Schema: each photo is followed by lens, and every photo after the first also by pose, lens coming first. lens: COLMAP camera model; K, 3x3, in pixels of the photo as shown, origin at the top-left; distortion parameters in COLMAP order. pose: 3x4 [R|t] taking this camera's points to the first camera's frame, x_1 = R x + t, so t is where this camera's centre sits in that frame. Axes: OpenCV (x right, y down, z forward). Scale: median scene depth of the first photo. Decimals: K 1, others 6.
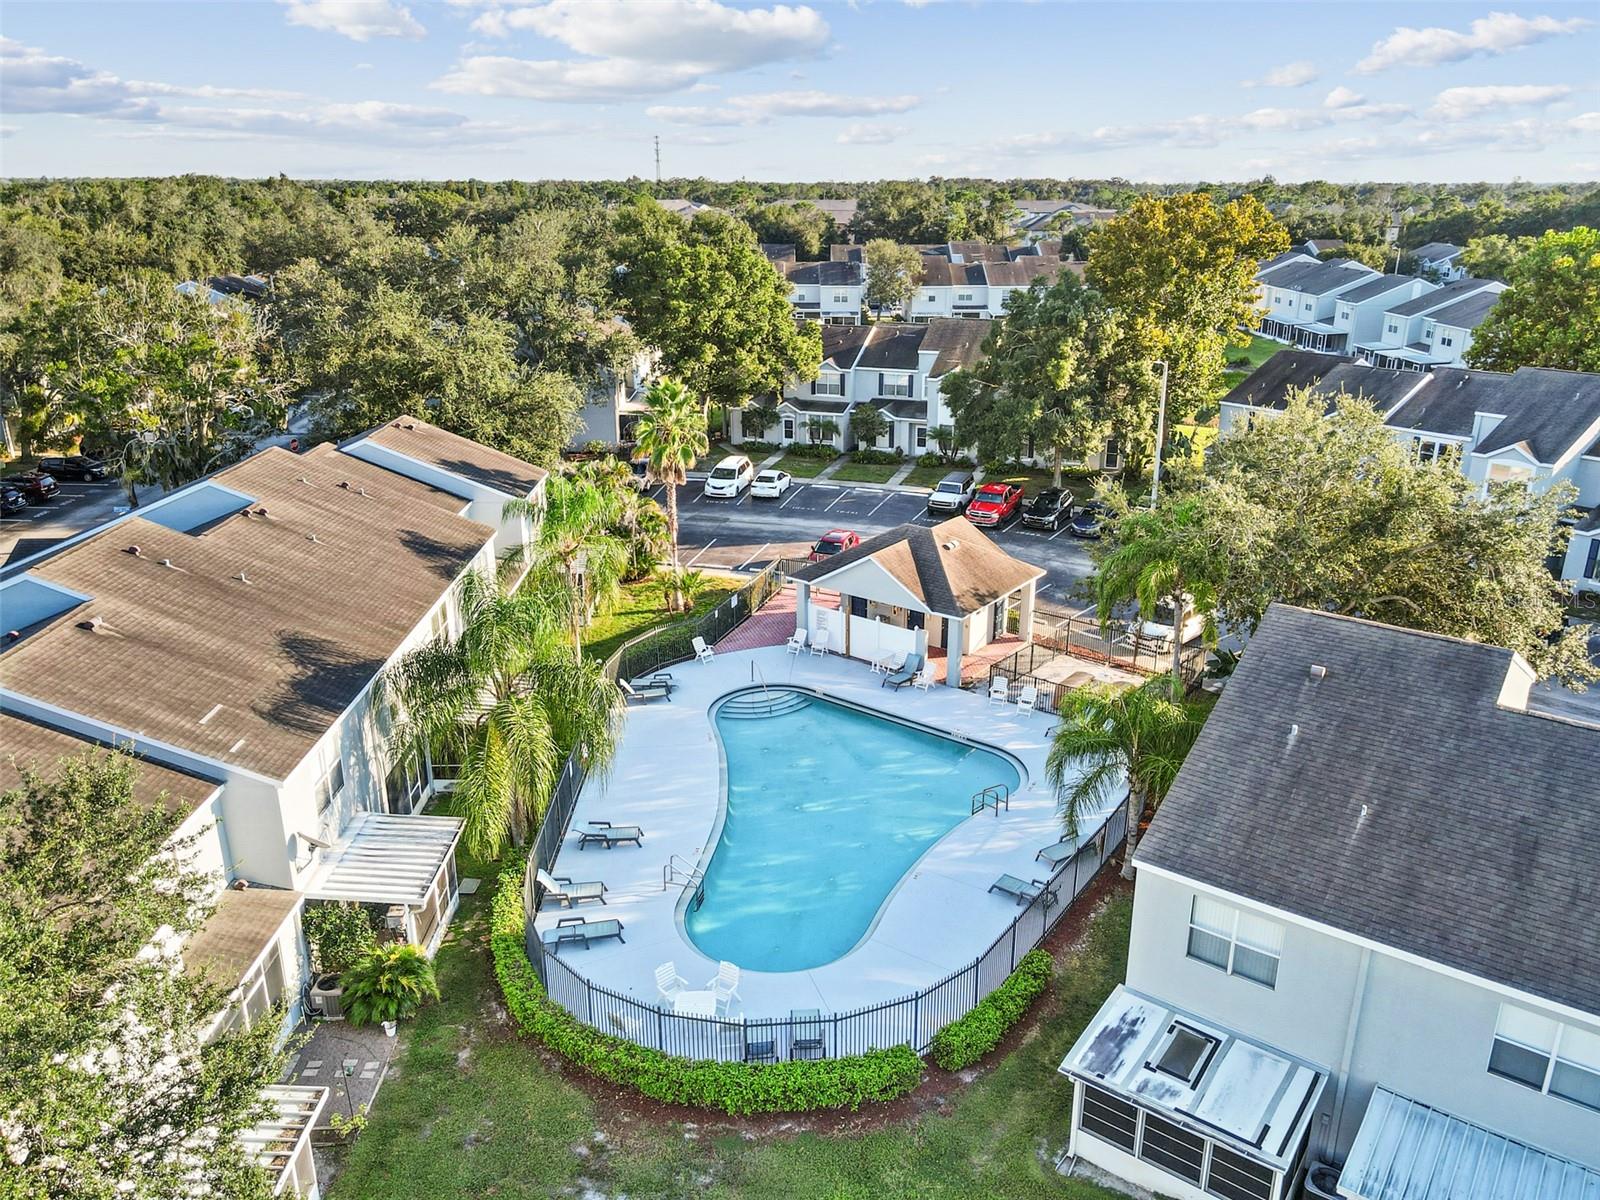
lens RADIAL K [[1183.0, 0, 810.8], [0, 1183.0, 601.4], [0, 0, 1]] dist [0.002147, 0.036853]
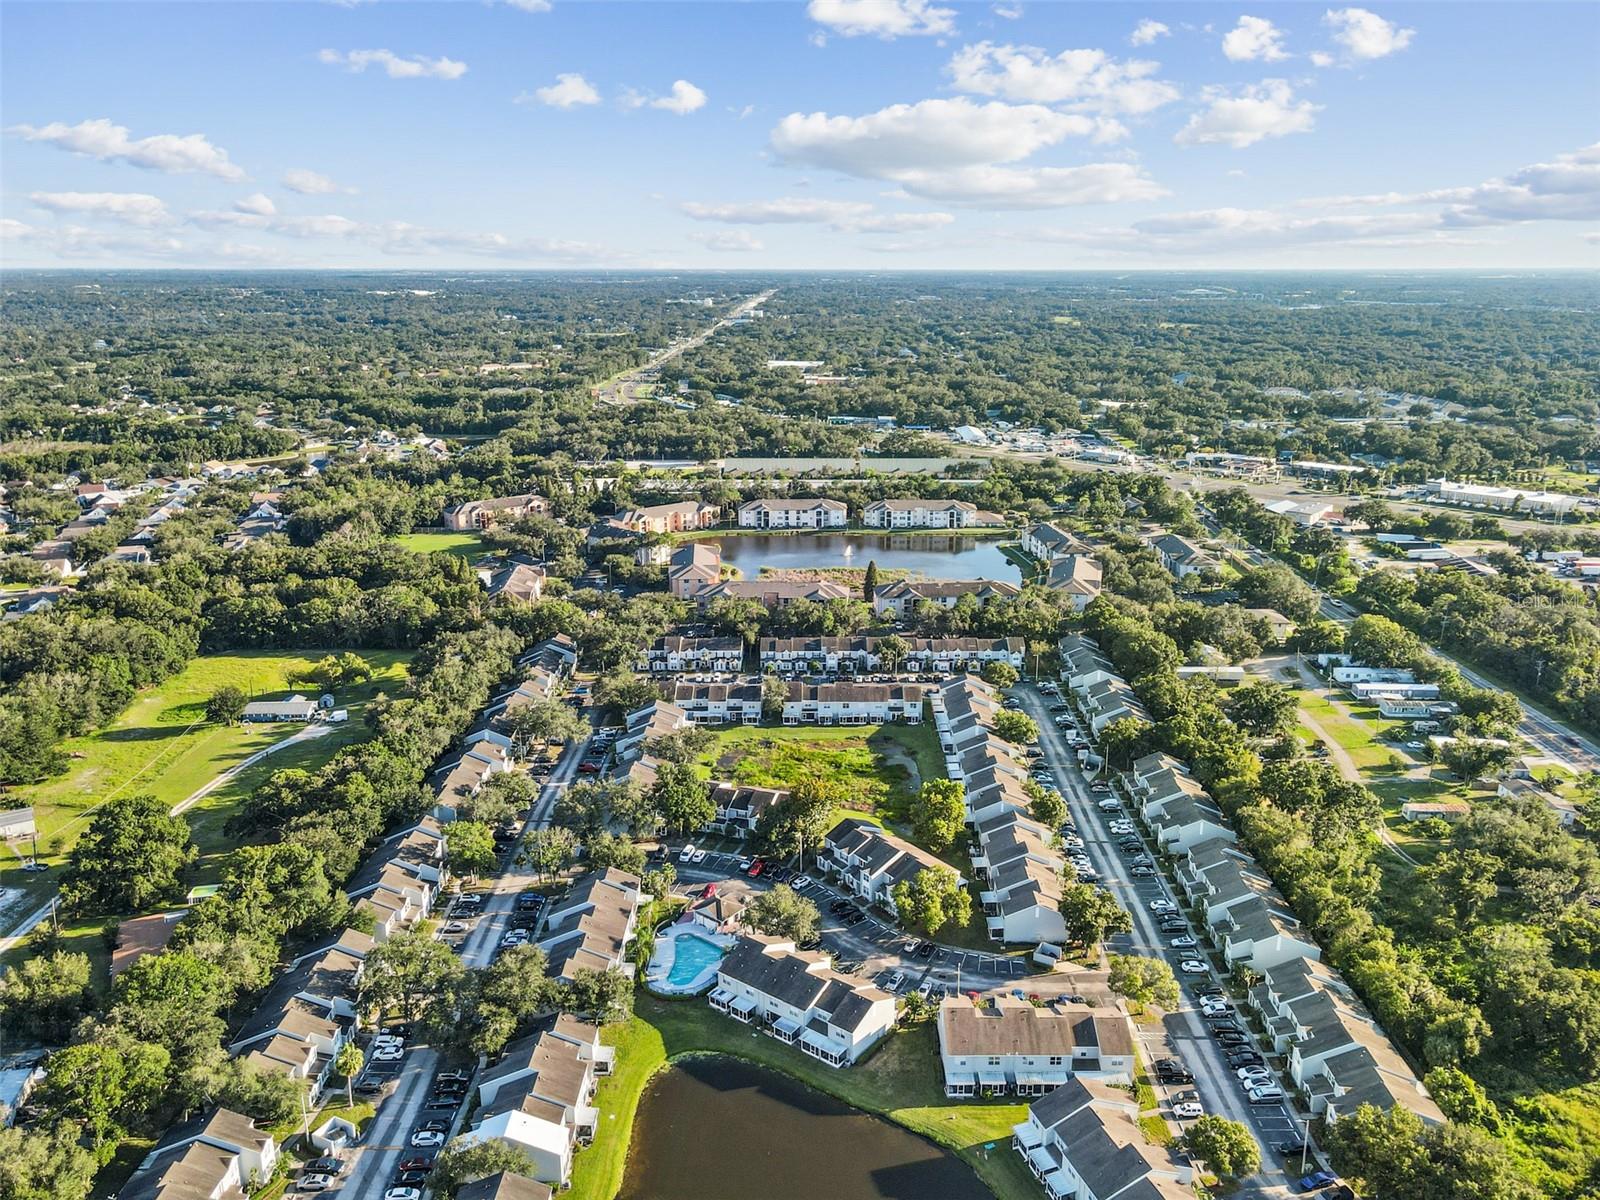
lens RADIAL K [[1183.0, 0, 810.8], [0, 1183.0, 601.4], [0, 0, 1]] dist [0.002147, 0.036853]
pose [[0.999859, 0.003382, -0.016450, 0.389152], [-0.004574, 0.997325, -0.072946, -0.661016], [0.016159, 0.073010, 0.997200, -2.793084]]
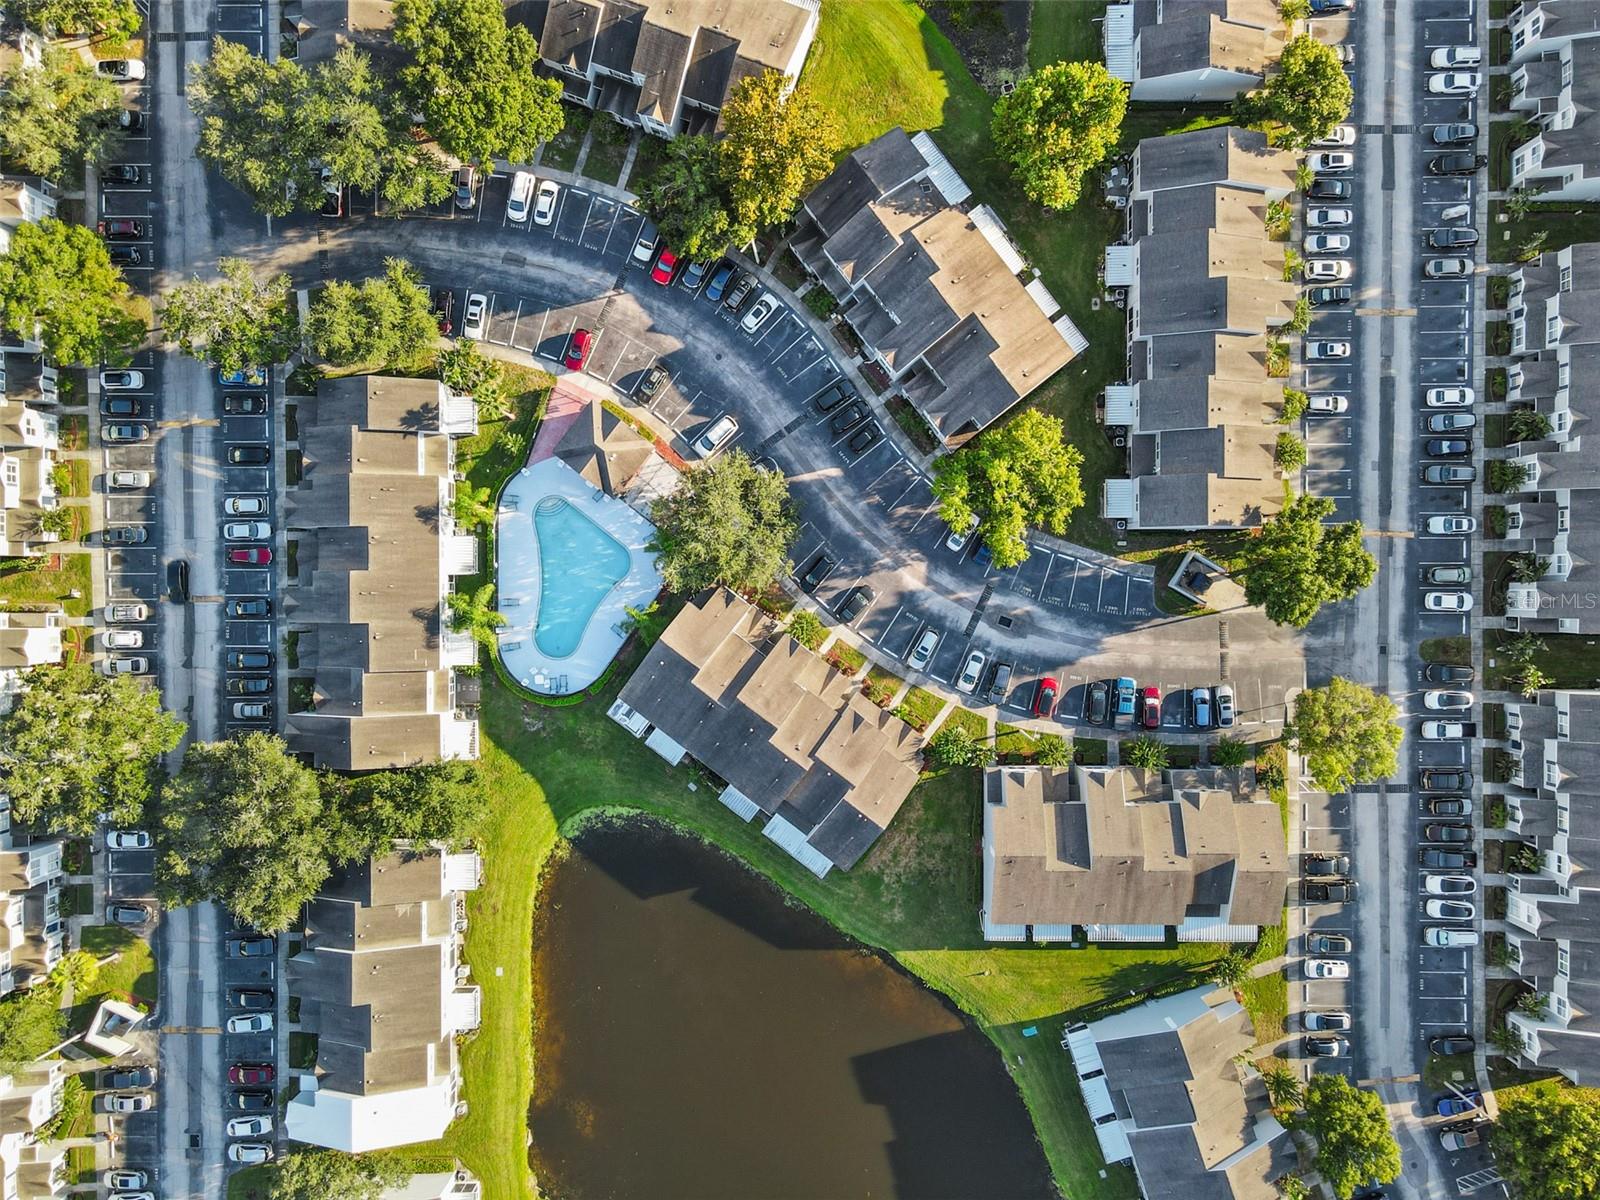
lens RADIAL K [[1183.0, 0, 810.8], [0, 1183.0, 601.4], [0, 0, 1]] dist [0.002147, 0.036853]
pose [[0.999963, 0.008643, 0.000487, 0.387203], [-0.003450, 0.346307, 0.938115, -1.660900], [0.007939, -0.938081, 0.346324, -0.128917]]
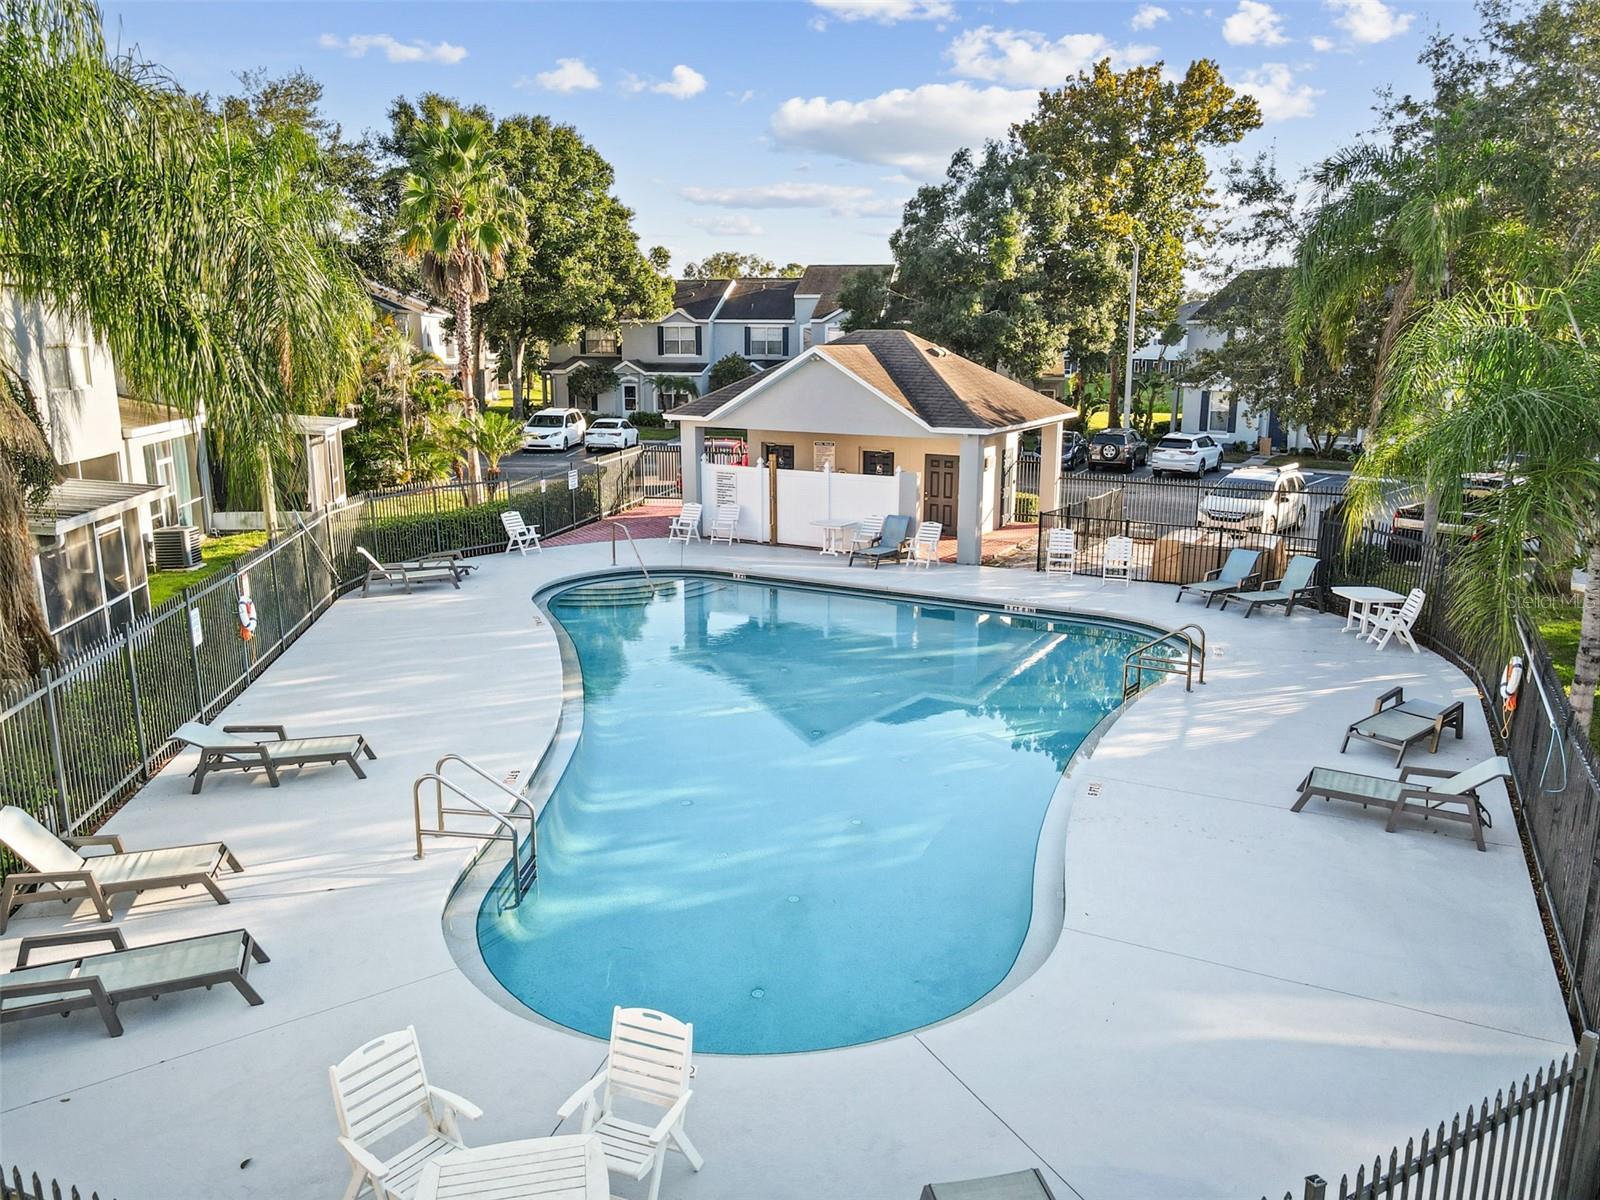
lens RADIAL K [[1183.0, 0, 810.8], [0, 1183.0, 601.4], [0, 0, 1]] dist [0.002147, 0.036853]
pose [[0.988125, -0.025542, 0.151513, -0.029017], [0.043264, 0.992441, -0.114846, 0.103089], [-0.147435, 0.120038, 0.981761, 0.304325]]
